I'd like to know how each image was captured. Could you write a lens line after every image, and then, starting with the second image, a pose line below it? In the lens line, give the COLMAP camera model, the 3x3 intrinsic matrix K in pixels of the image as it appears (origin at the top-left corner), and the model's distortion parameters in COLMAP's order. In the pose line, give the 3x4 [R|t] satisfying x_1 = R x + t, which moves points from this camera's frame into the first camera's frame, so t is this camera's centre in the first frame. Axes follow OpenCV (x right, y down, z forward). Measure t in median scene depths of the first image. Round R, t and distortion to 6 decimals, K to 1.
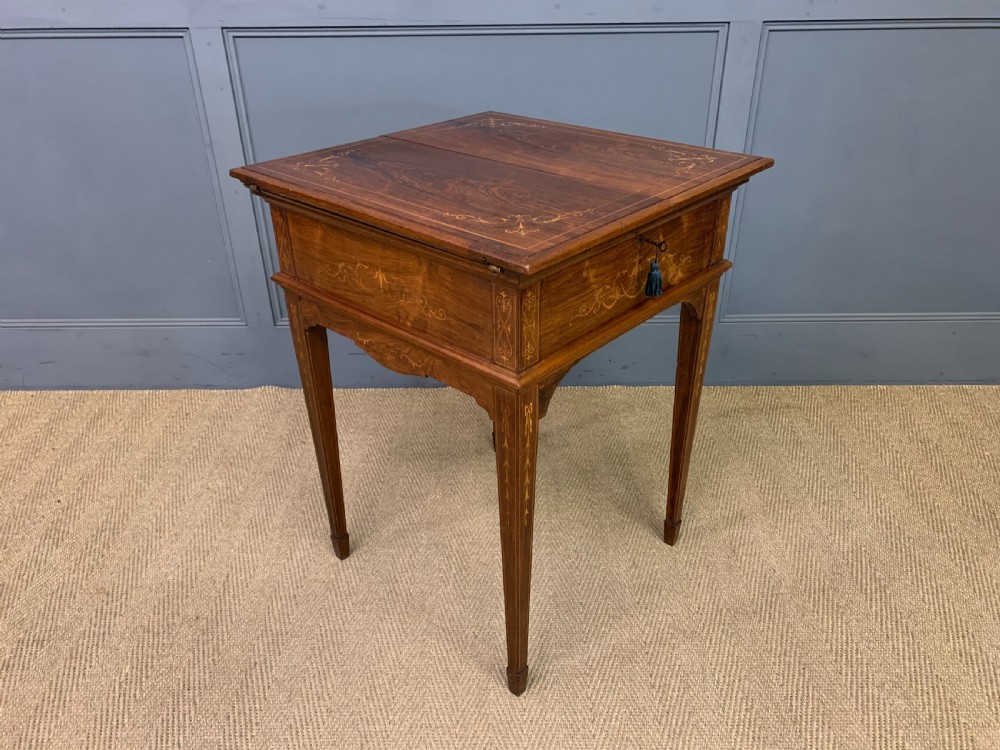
lens RADIAL K [[775.3, 0, 500.0], [0, 775.3, 375.0], [0, 0, 1]] dist [0.014273, -0.002814]
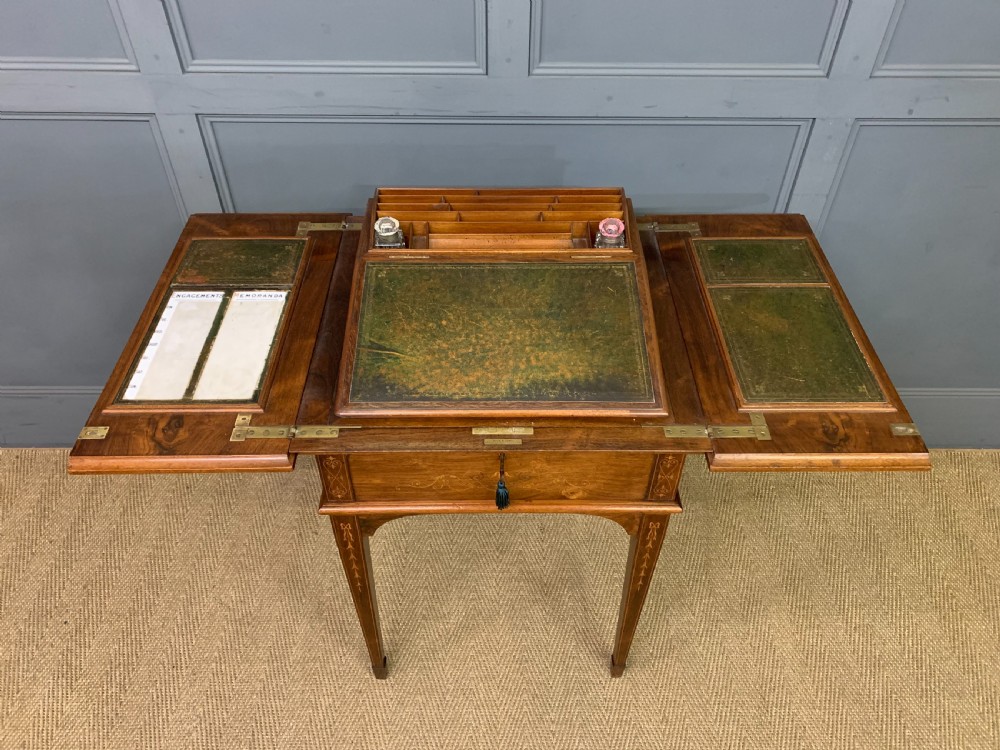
lens RADIAL K [[774.9, 0, 502.3], [0, 774.9, 369.5], [0, 0, 1]] dist [0.014873, -0.001595]
pose [[0.999649, 0.005592, 0.025907, -0.061569], [-0.011847, 0.968676, 0.248046, -0.423310], [-0.023708, -0.248266, 0.968402, 0.149619]]
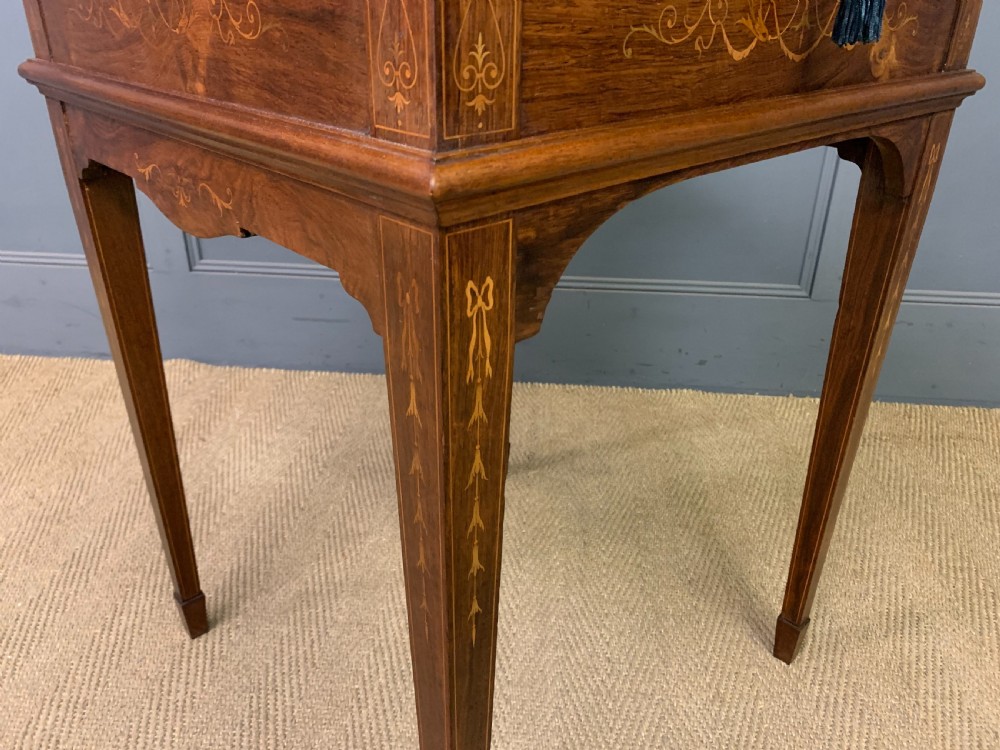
lens RADIAL K [[778.4, 0, 488.2], [0, 778.4, 377.3], [0, 0, 1]] dist [0.004395, 0.000696]
pose [[0.995180, 0.060991, -0.076794, 0.042936], [-0.064531, 0.996924, -0.044485, 0.058958], [0.073845, 0.049226, 0.996054, 0.436394]]
